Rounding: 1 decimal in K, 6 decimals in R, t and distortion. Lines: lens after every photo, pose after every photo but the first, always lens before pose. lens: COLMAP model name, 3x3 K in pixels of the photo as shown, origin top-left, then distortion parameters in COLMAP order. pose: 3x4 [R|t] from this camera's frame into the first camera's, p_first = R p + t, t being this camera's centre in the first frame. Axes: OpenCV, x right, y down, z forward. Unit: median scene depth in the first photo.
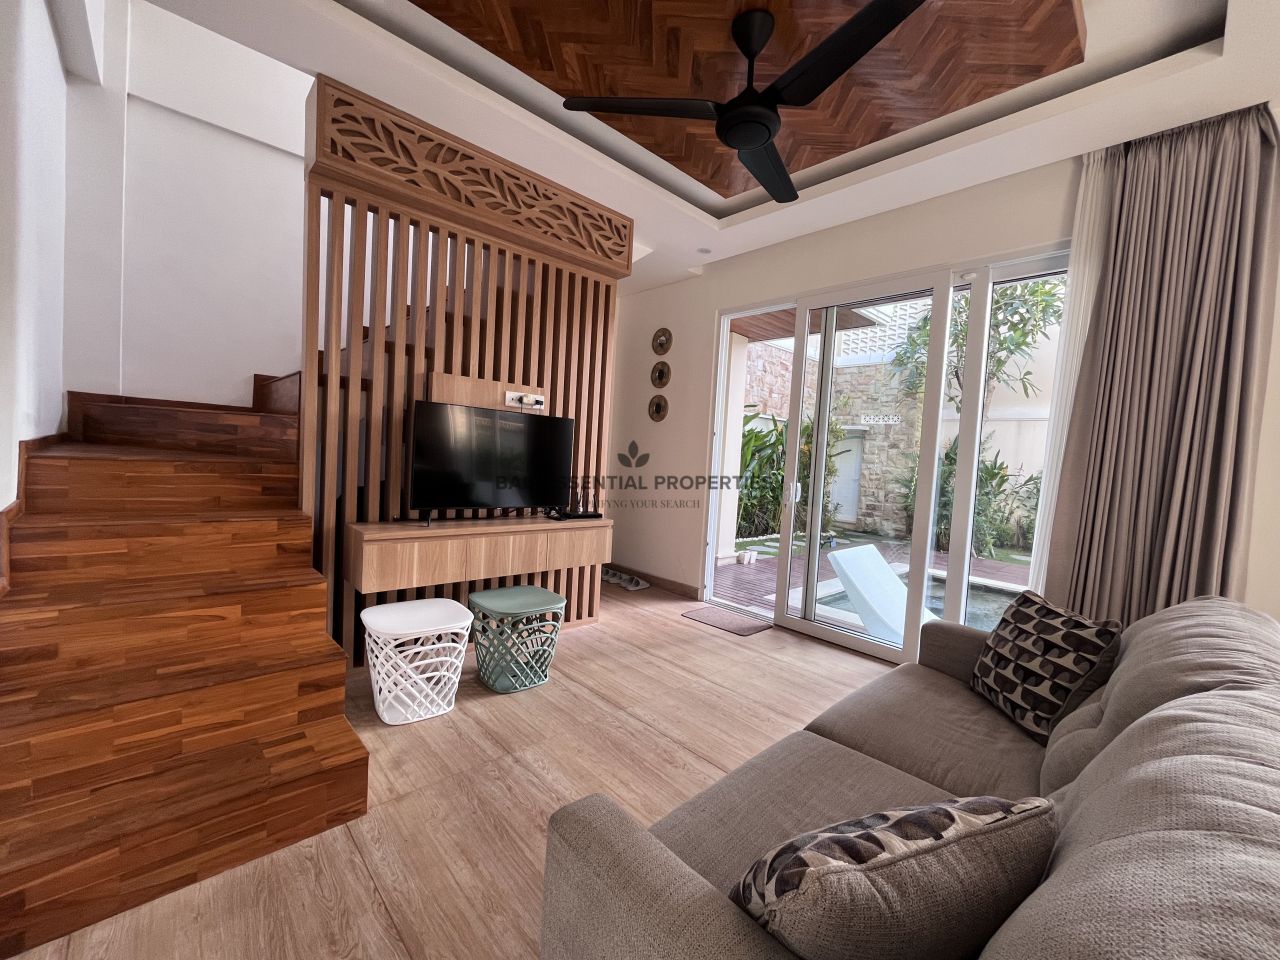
lens RADIAL K [[517.8, 0, 639.1], [0, 517.8, 481.0], [0, 0, 1]] dist [-0.003523, -0.000581]
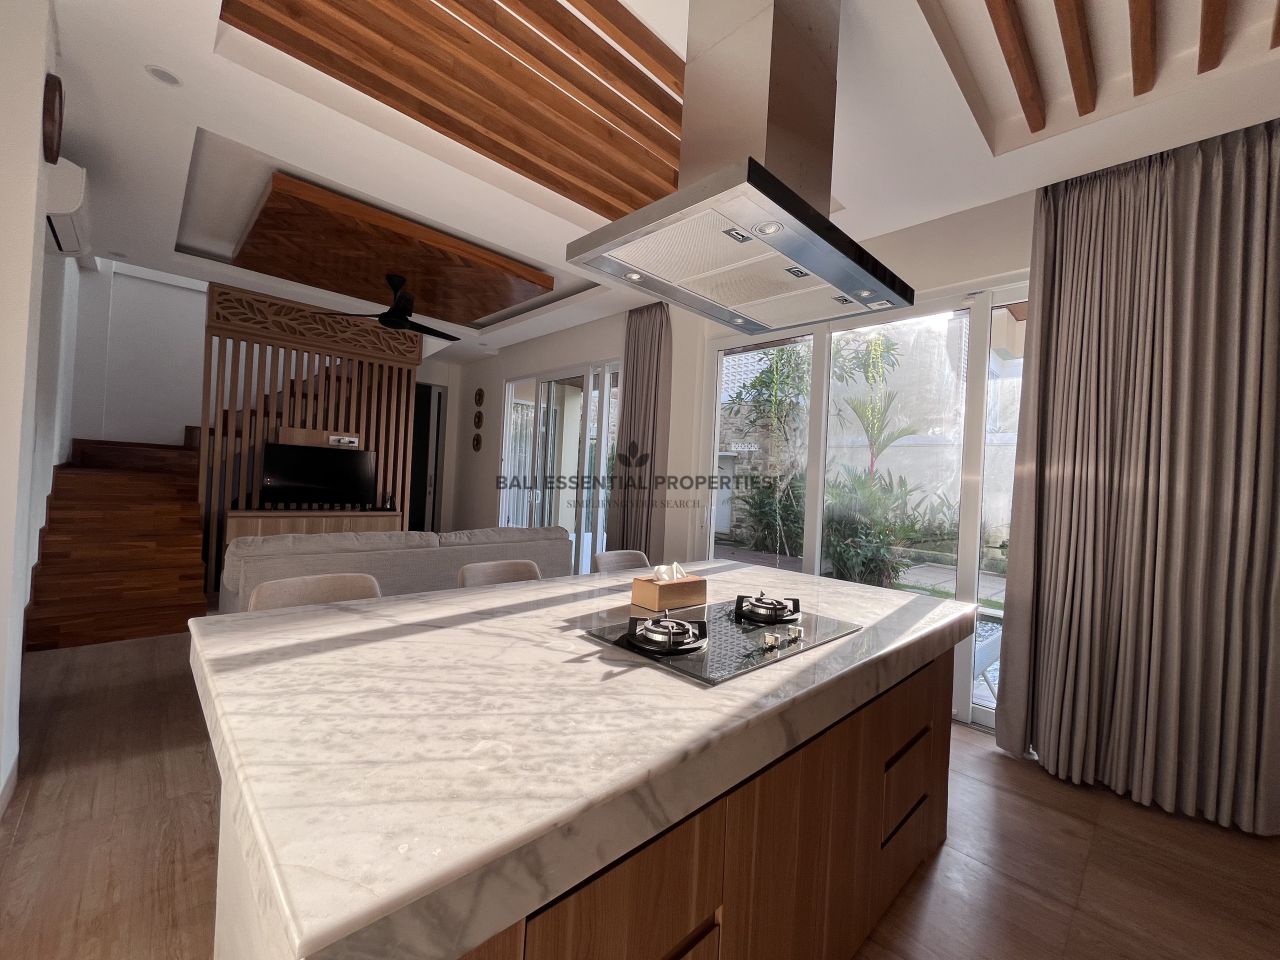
lens RADIAL K [[517.8, 0, 640.6], [0, 517.8, 481.6], [0, 0, 1]] dist [-0.003523, -0.000581]
pose [[0.999727, -0.007468, 0.022125, 0.848713], [0.008547, 0.998759, -0.049071, 0.082436], [-0.021731, 0.049247, 0.998550, -0.847054]]
